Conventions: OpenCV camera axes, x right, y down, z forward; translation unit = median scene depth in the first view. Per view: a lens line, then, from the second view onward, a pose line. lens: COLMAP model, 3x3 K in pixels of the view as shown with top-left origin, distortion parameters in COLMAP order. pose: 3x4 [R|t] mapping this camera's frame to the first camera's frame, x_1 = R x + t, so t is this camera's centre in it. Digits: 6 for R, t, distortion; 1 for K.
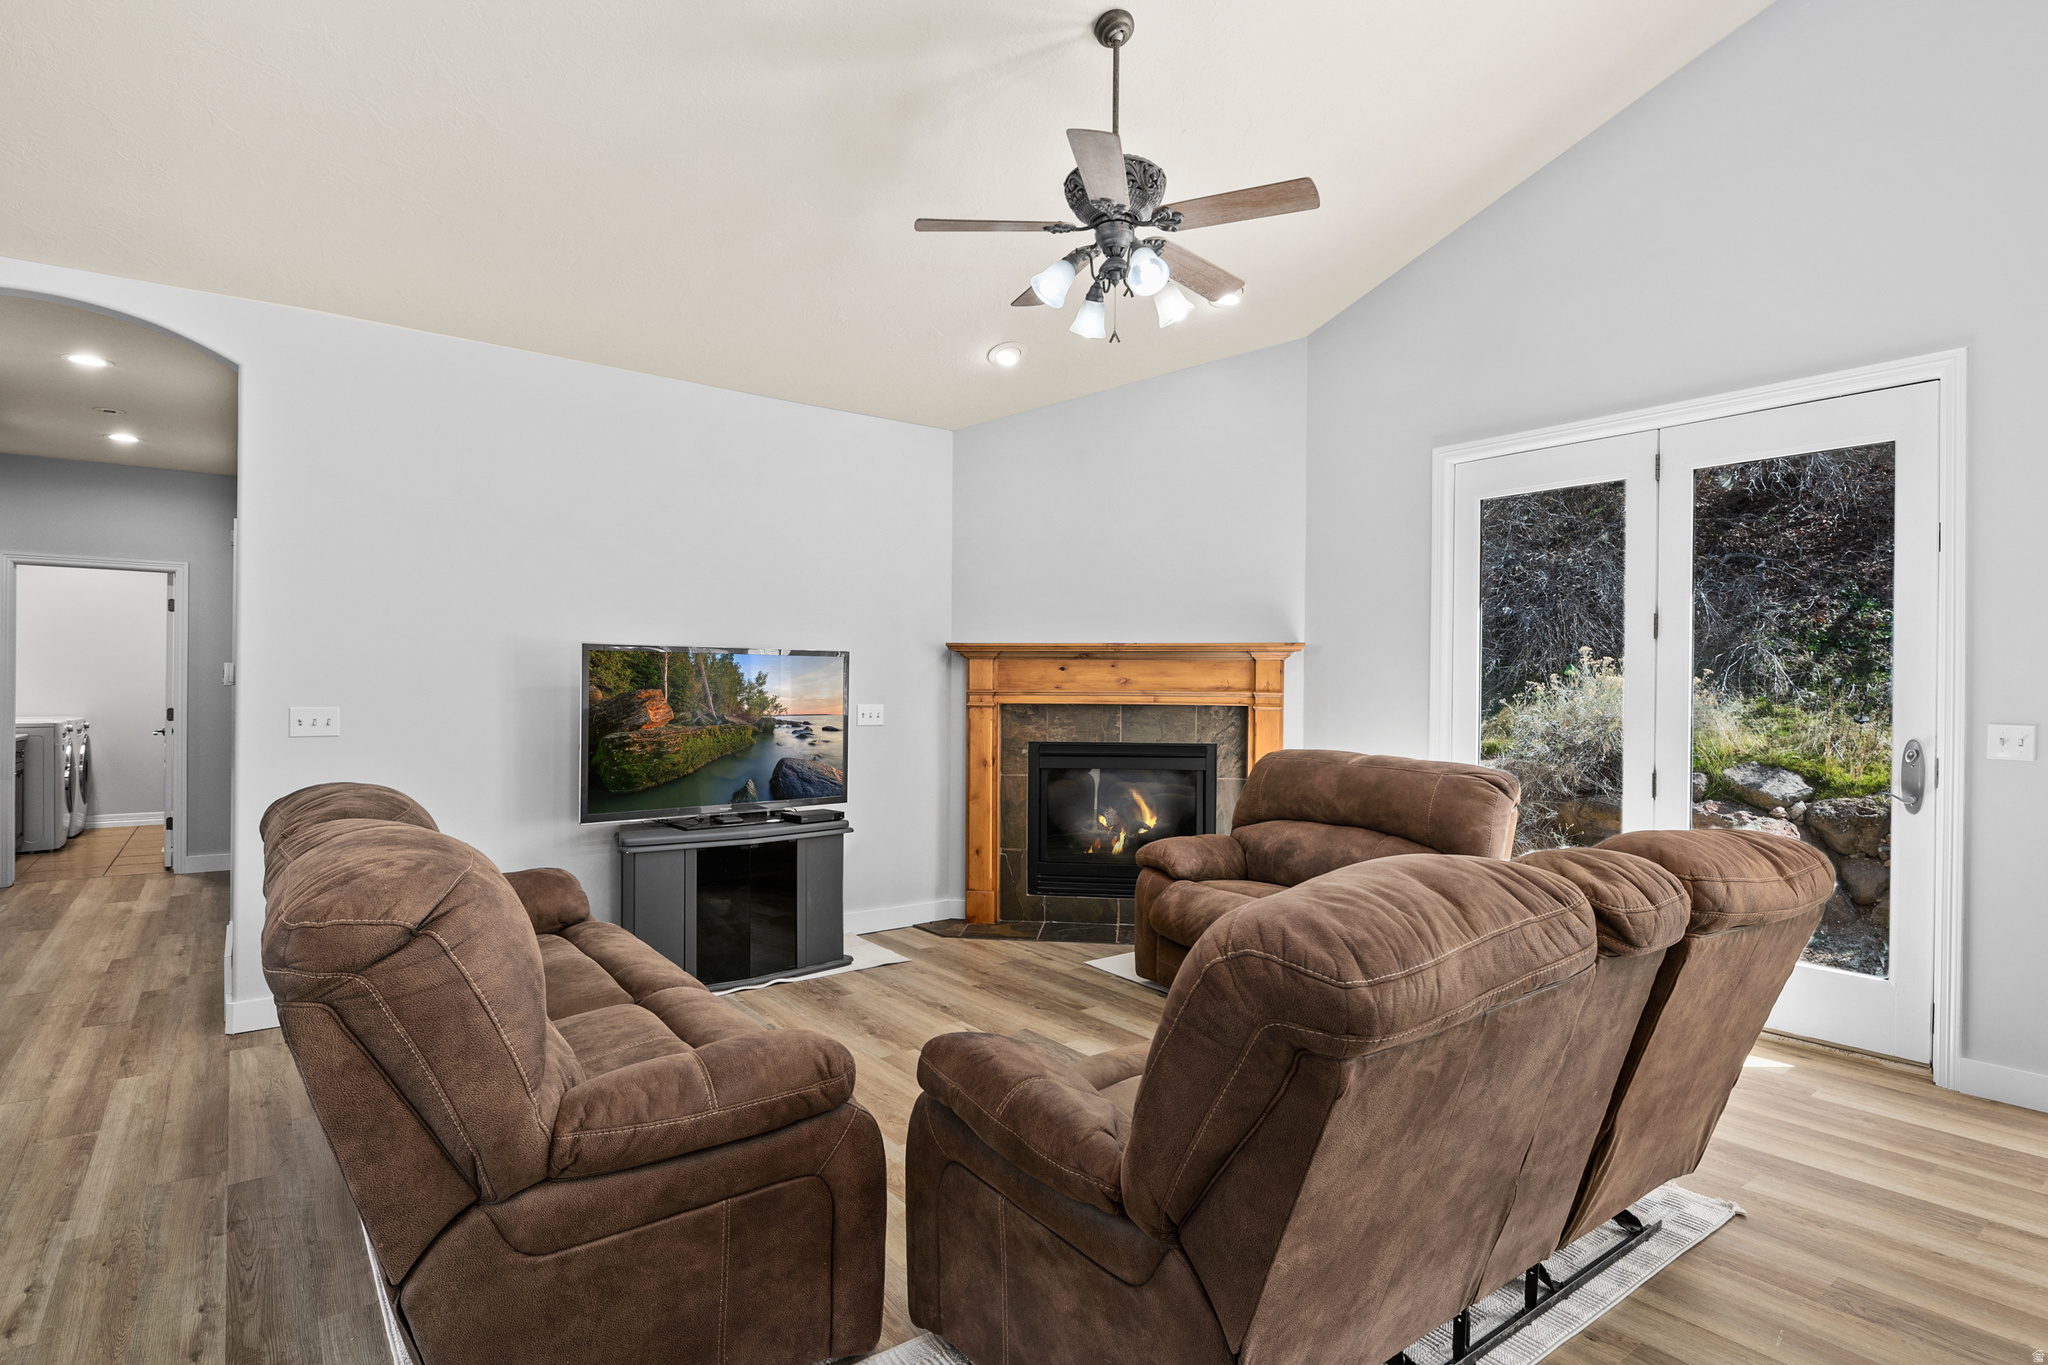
lens RADIAL K [[1018.5, 0, 1011.1], [0, 1018.5, 692.5], [0, 0, 1]] dist [-0.002104, -0.006840]
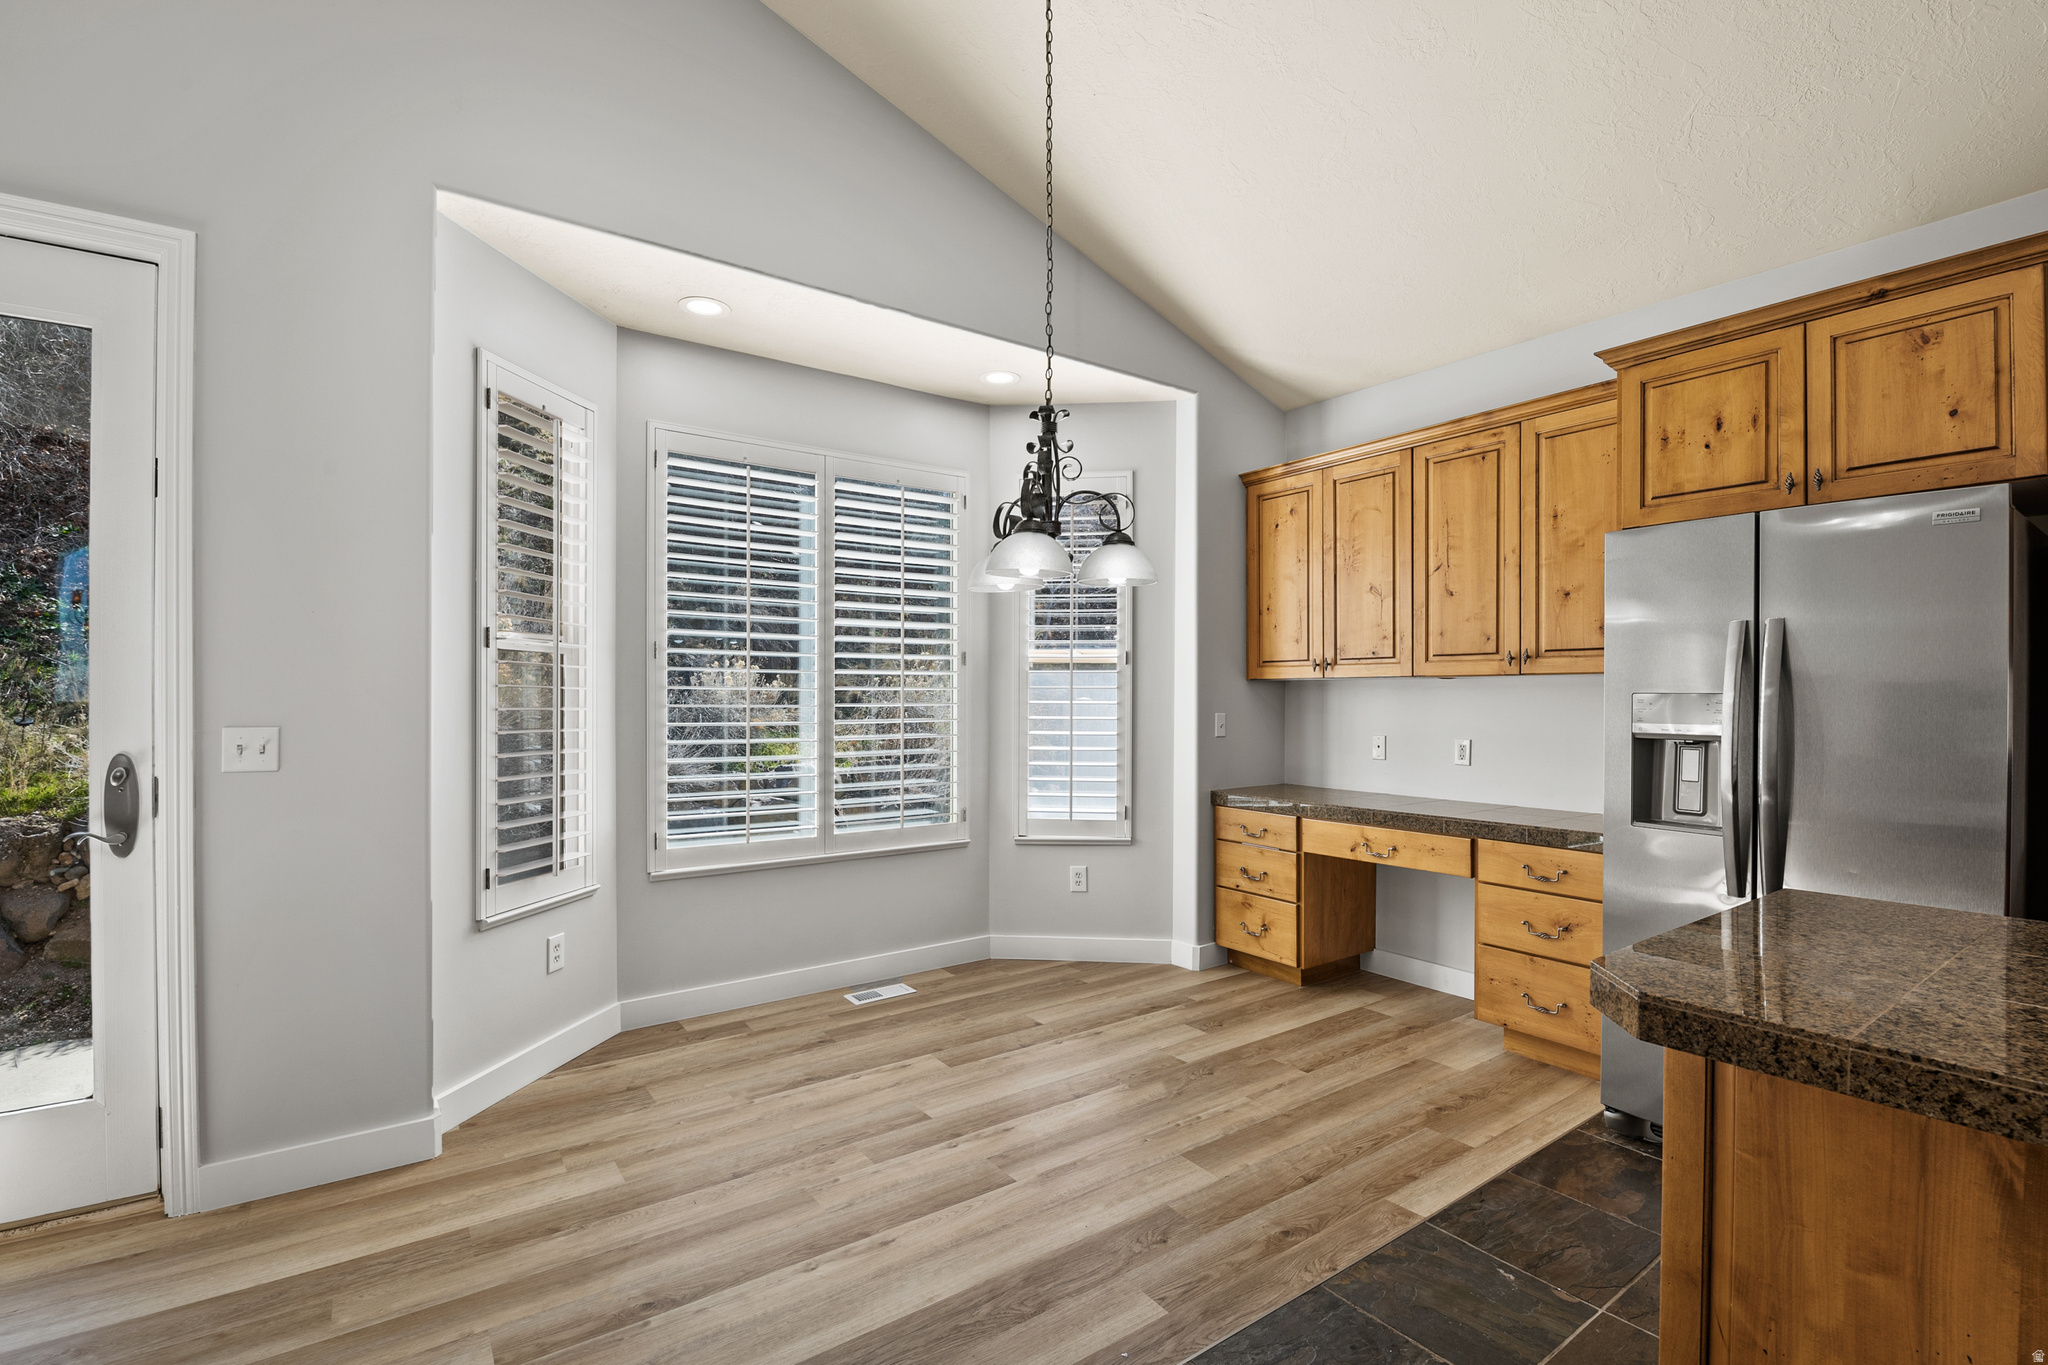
lens RADIAL K [[915.2, 0, 1028.1], [0, 915.2, 697.1], [0, 0, 1]] dist [-0.001270, -0.009084]
pose [[0.028525, -0.010992, 0.999533, 0.198583], [0.002871, 0.999936, 0.010914, 0.001271], [-0.999589, 0.002558, 0.028555, 0.250488]]
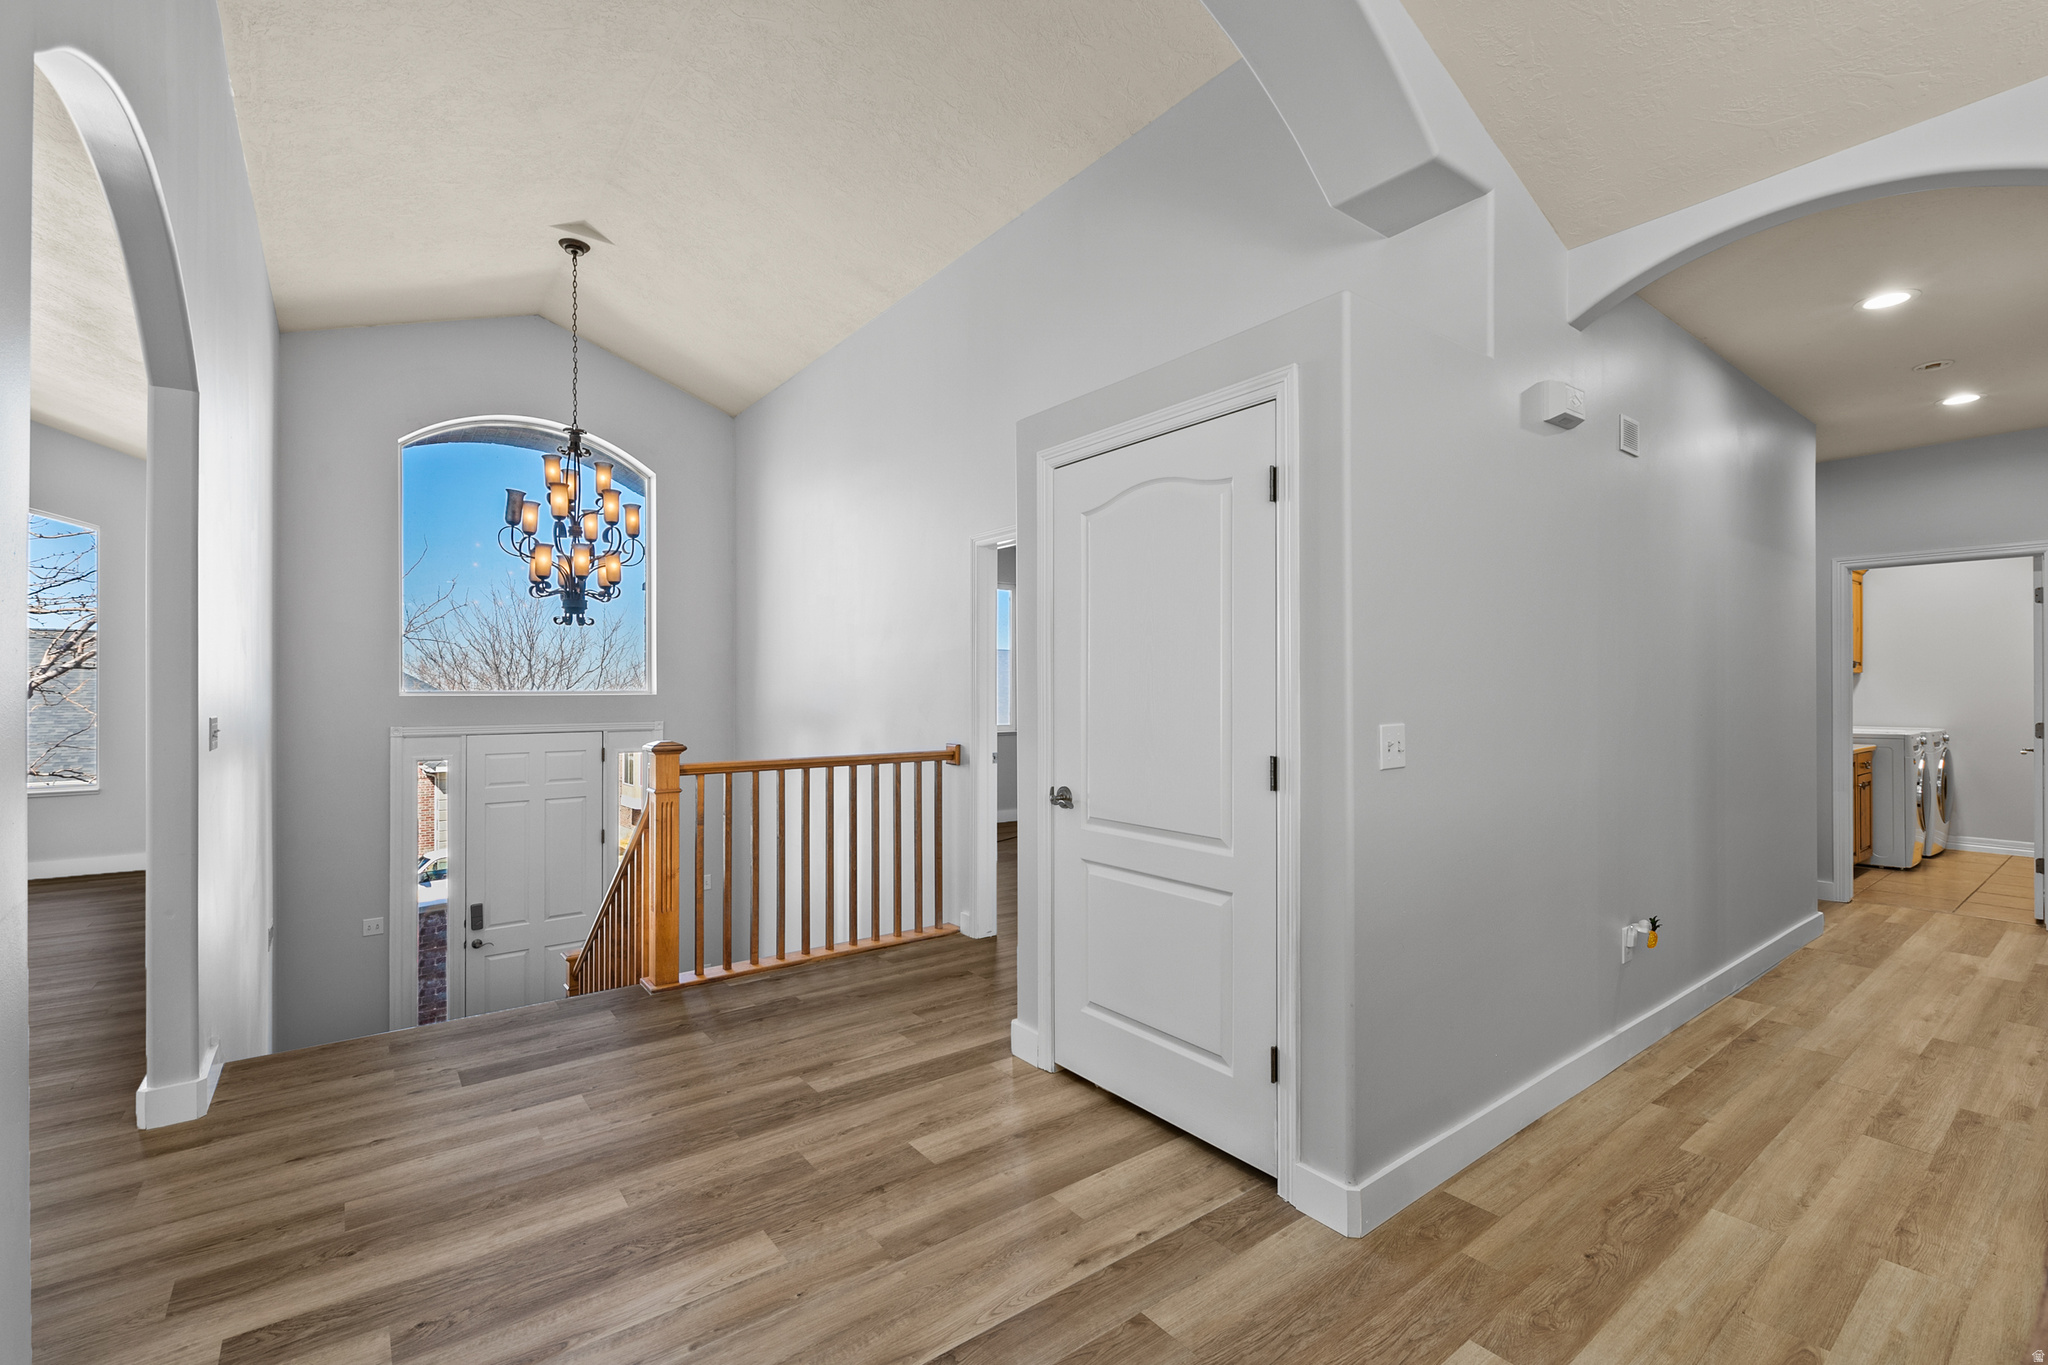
lens RADIAL K [[882.5, 0, 1024.0], [0, 882.5, 682.5], [0, 0, 1]] dist [0.000897, -0.004429]
pose [[-0.003288, -0.018560, -0.999822, -0.190325], [-0.003702, 0.999821, -0.018548, -0.000823], [0.999988, 0.003640, -0.003356, 0.286028]]
